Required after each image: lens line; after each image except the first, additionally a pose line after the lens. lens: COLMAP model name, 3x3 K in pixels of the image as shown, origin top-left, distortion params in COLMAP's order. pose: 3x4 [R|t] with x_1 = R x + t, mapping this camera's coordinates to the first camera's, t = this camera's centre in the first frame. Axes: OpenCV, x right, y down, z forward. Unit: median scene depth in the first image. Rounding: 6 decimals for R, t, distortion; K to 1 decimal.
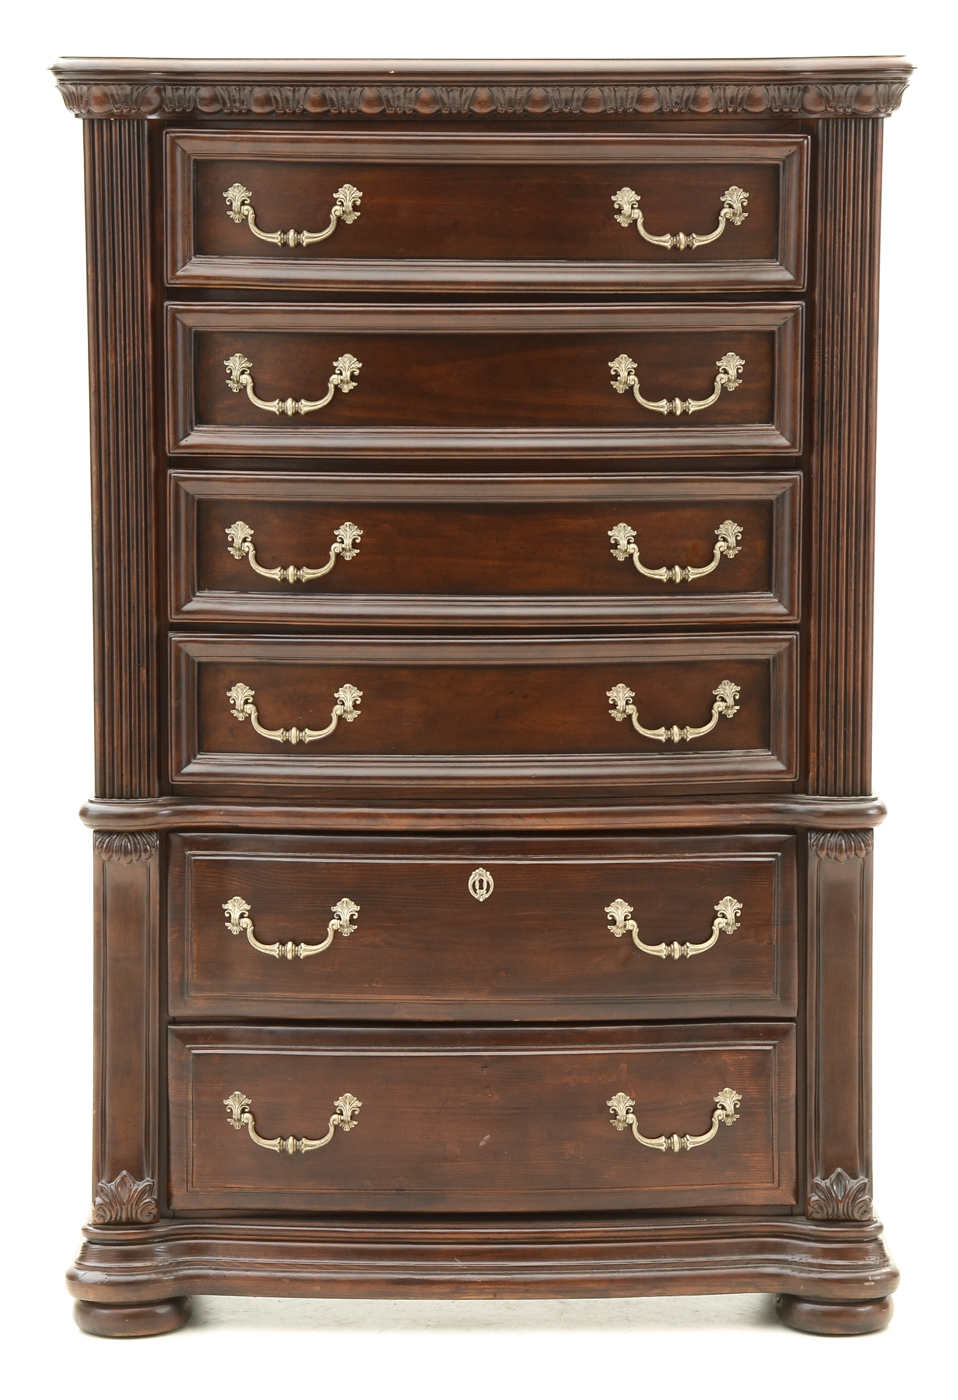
lens RADIAL K [[4023.3, 0, 484.2], [0, 4023.3, 680.6], [0, 0, 1]] dist [0.468117, 0.415989]
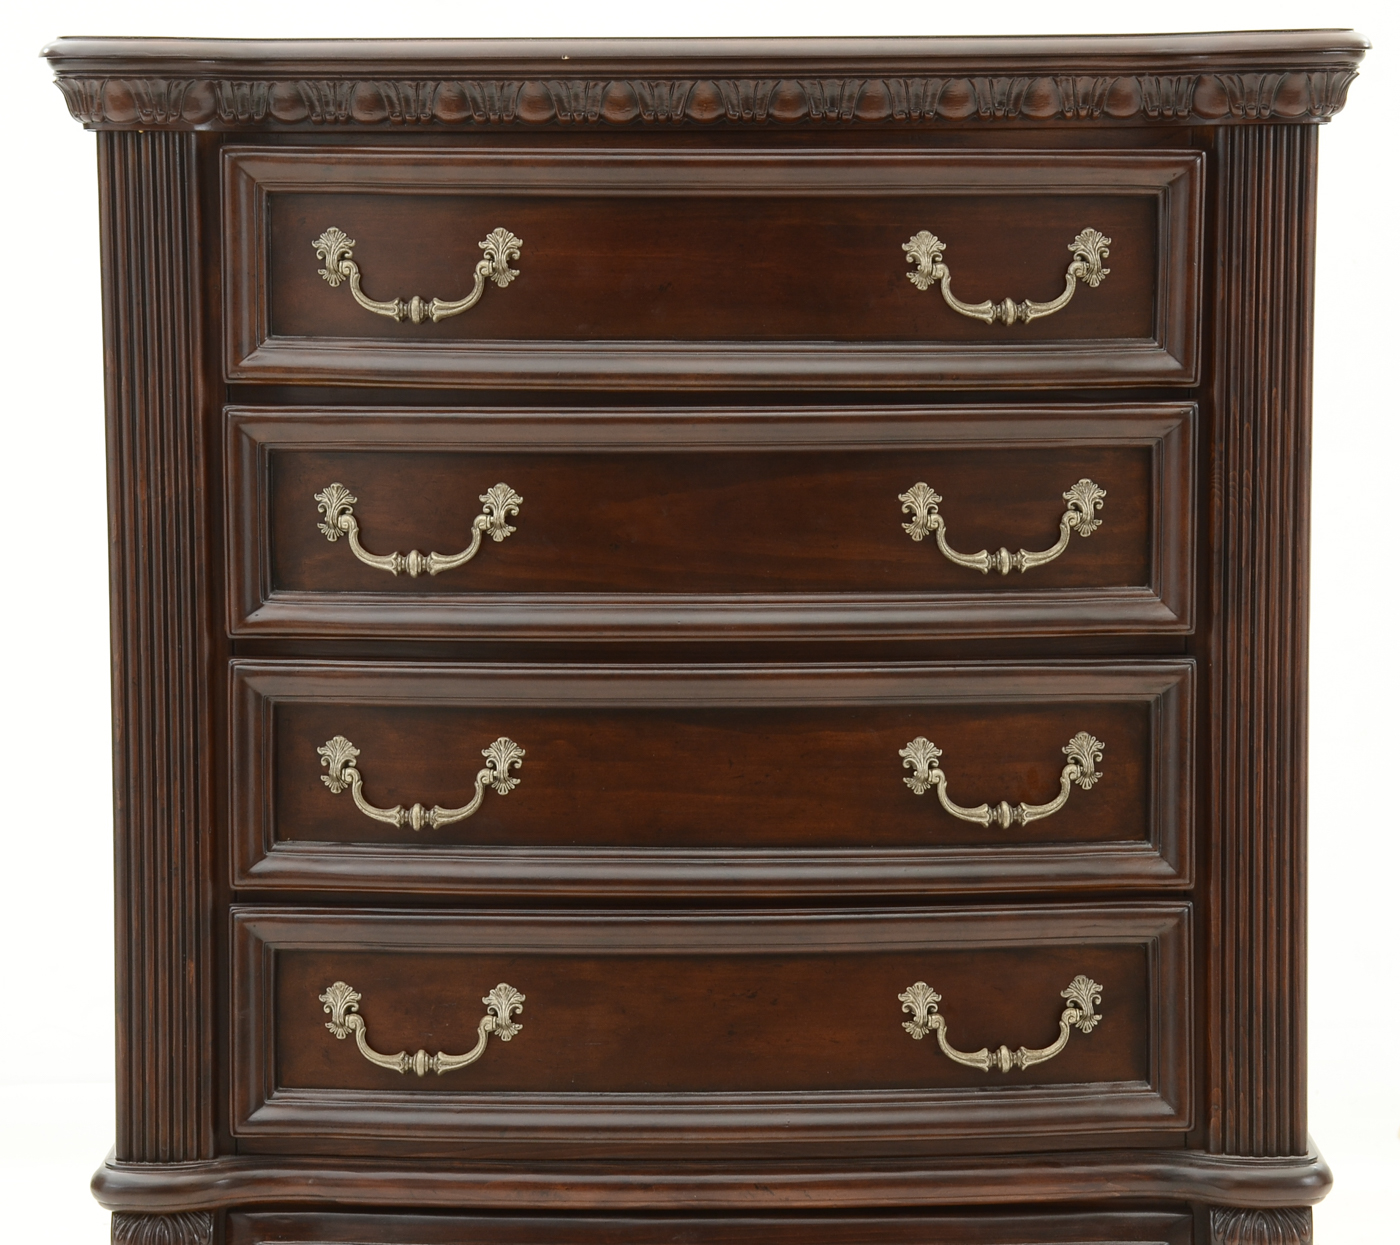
lens RADIAL K [[4062.7, 0, 700.0], [0, 4062.7, 622.5], [0, 0, 1]] dist [0.379904, 0.086989]
pose [[0.999793, -0.002225, -0.020222, 0.011784], [0.001613, 0.999541, -0.030249, -0.037858], [0.020280, 0.030210, 0.999338, 0.336539]]
